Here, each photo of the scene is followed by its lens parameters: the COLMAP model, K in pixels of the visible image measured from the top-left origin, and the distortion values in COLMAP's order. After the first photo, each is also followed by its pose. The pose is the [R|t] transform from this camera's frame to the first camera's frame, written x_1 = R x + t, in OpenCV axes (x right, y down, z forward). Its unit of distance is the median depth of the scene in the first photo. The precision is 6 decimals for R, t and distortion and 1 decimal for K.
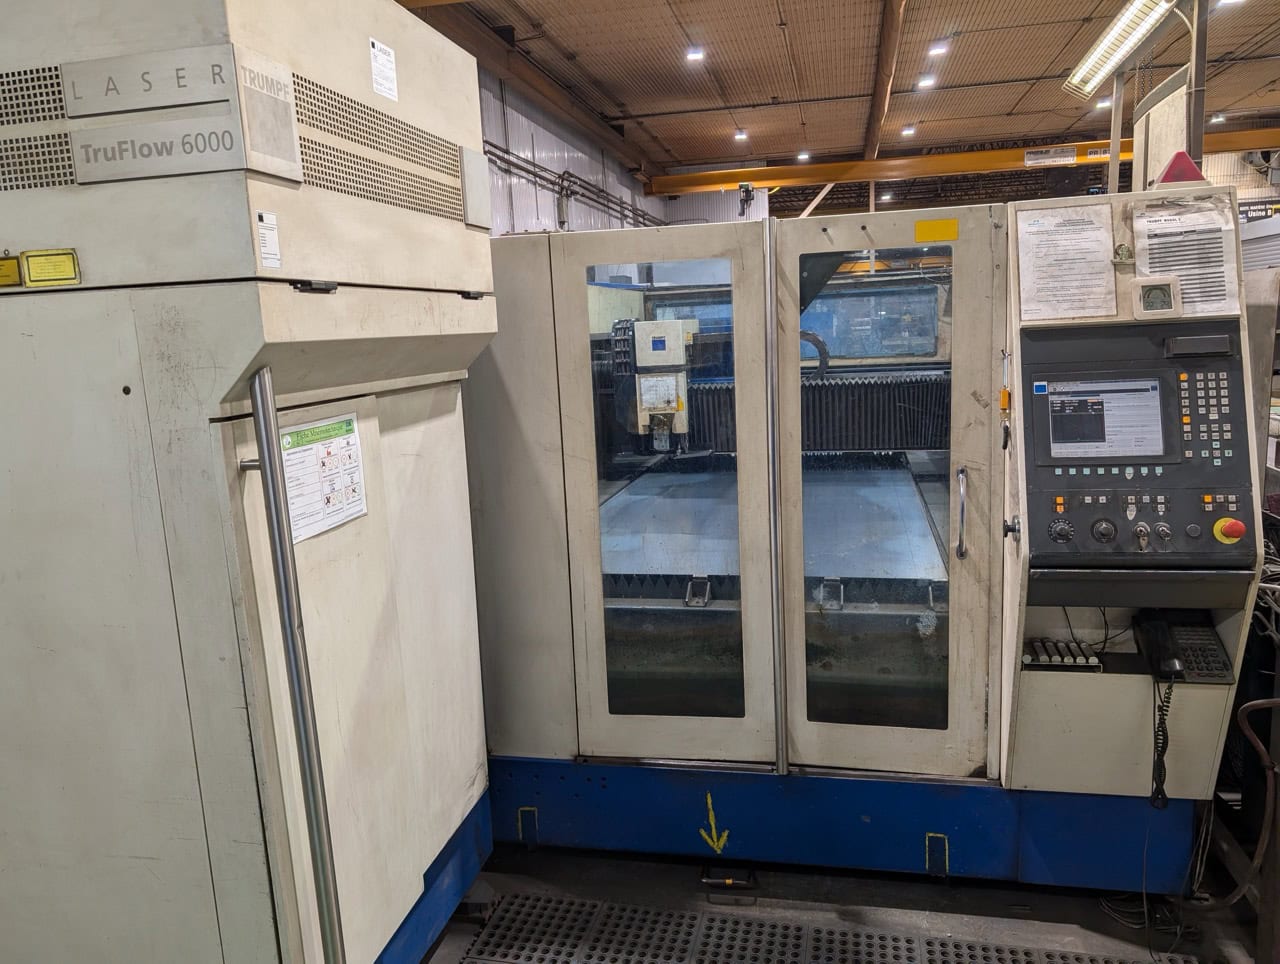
lens RADIAL K [[915.0, 0, 640.0], [0, 915.0, 482.0], [0, 0, 1]] dist [0.016898, -0.002973]
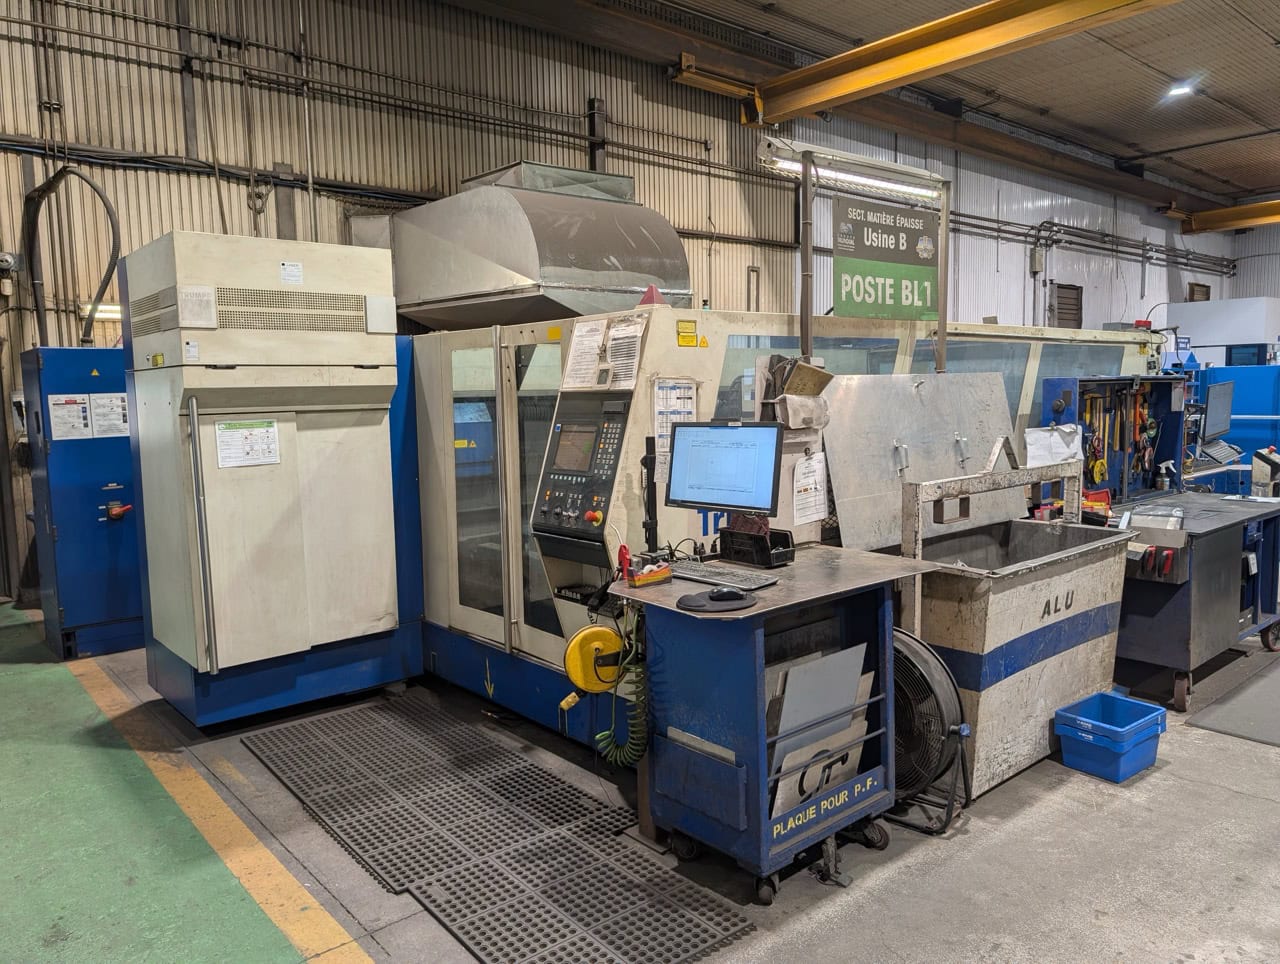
lens RADIAL K [[891.9, 0, 640.0], [0, 891.9, 482.0], [0, 0, 1]] dist [0.058363, -0.056601]
pose [[0.794891, 0.092047, -0.599729, 1.540009], [-0.118139, 0.992988, -0.004178, -0.014071], [0.595139, 0.074173, 0.800192, -0.218633]]
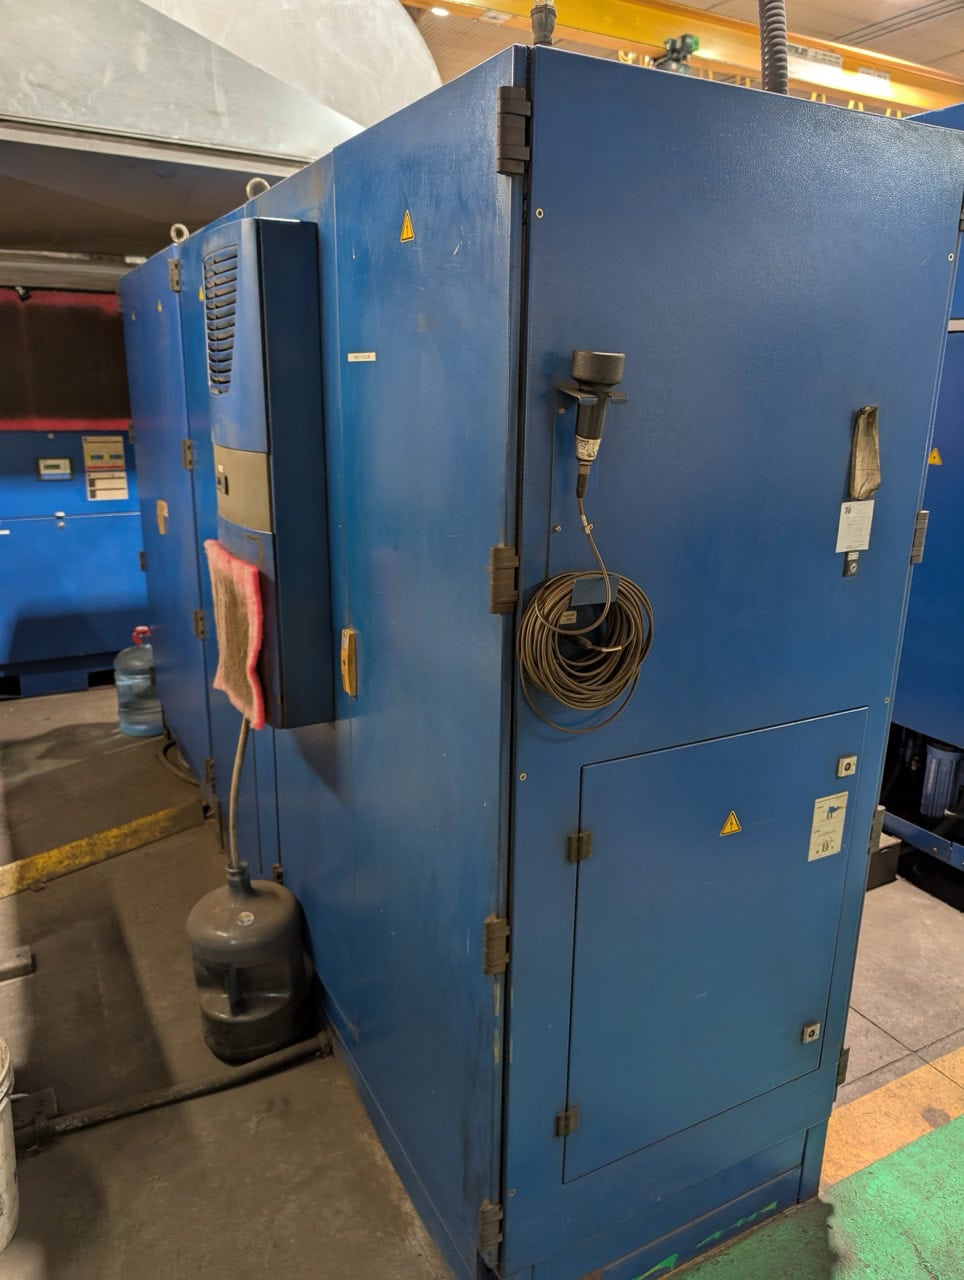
lens RADIAL K [[915.0, 0, 482.0], [0, 915.0, 640.0], [0, 0, 1]] dist [0.016898, -0.002973]
pose [[0.766856, -0.125806, 0.629369, -1.993228], [0.059134, 0.990279, 0.125897, 0.040563], [-0.639090, -0.059328, 0.766841, 0.479246]]
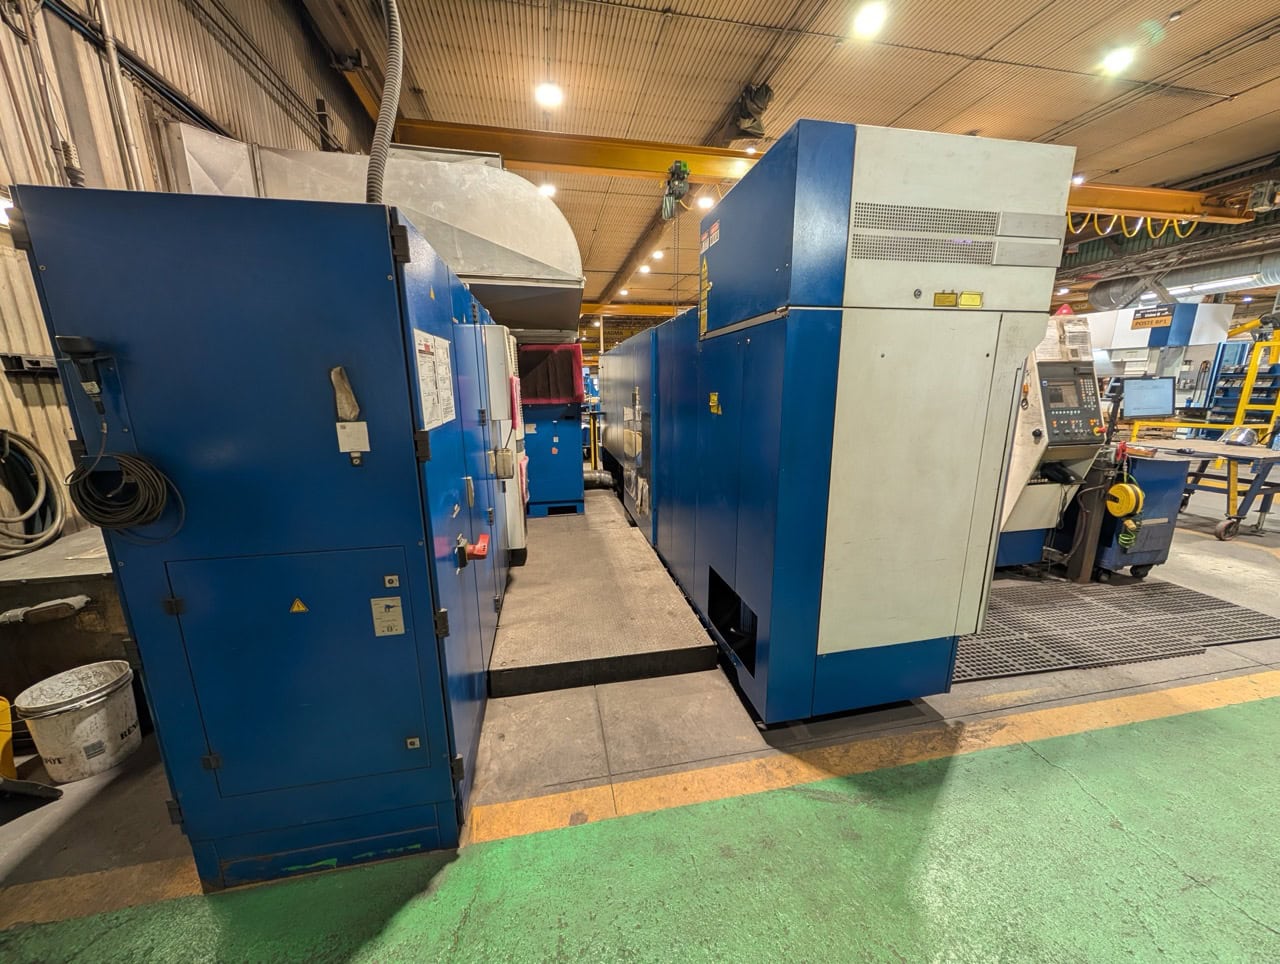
lens RADIAL K [[457.9, 0, 640.0], [0, 457.9, 482.0], [0, 0, 1]] dist [0.002537, 0.000050]
pose [[0.921831, -0.045823, 0.384875, -1.264659], [0.032154, 0.998605, 0.041881, 0.100809], [-0.386257, -0.026232, 0.922018, 0.167336]]
